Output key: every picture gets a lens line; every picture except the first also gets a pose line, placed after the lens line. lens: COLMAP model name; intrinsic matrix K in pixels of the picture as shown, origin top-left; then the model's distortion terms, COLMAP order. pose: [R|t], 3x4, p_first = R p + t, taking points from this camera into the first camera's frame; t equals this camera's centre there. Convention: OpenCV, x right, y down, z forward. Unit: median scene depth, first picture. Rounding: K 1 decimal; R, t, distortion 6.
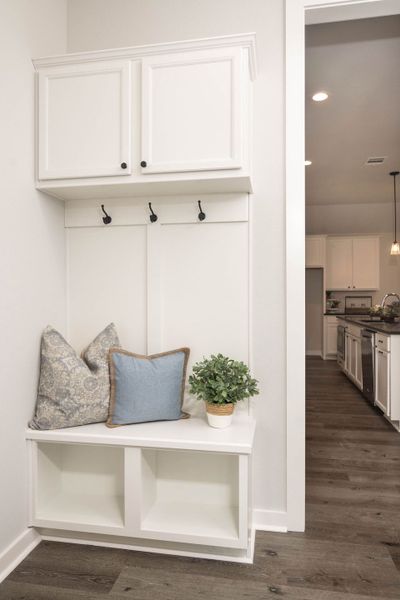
lens RADIAL K [[420.3, 0, 200.8], [0, 420.3, 298.2], [0, 0, 1]] dist [-0.000644, -0.001178]
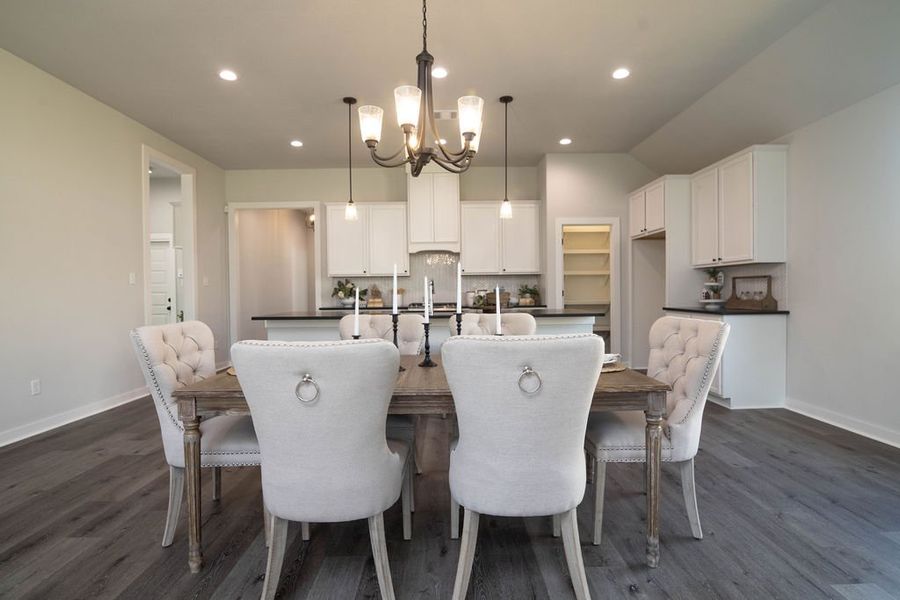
lens RADIAL K [[443.7, 0, 450.8], [0, 443.7, 296.9], [0, 0, 1]] dist [-0.020890, 0.002555]
pose [[0.185243, 0.020551, -0.982478, 0.823040], [0.007483, 0.999723, 0.022323, 0.005513], [0.982664, -0.011487, 0.185038, 0.551514]]
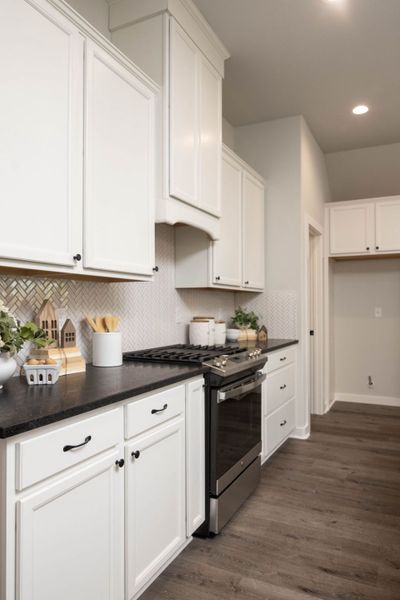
lens RADIAL K [[420.3, 0, 197.4], [0, 420.3, 298.2], [0, 0, 1]] dist [-0.000644, -0.001178]
pose [[0.956777, 0.002741, -0.290811, 0.162099], [-0.009482, 0.999718, -0.021773, 0.002019], [0.290669, 0.023589, 0.956533, 0.370012]]
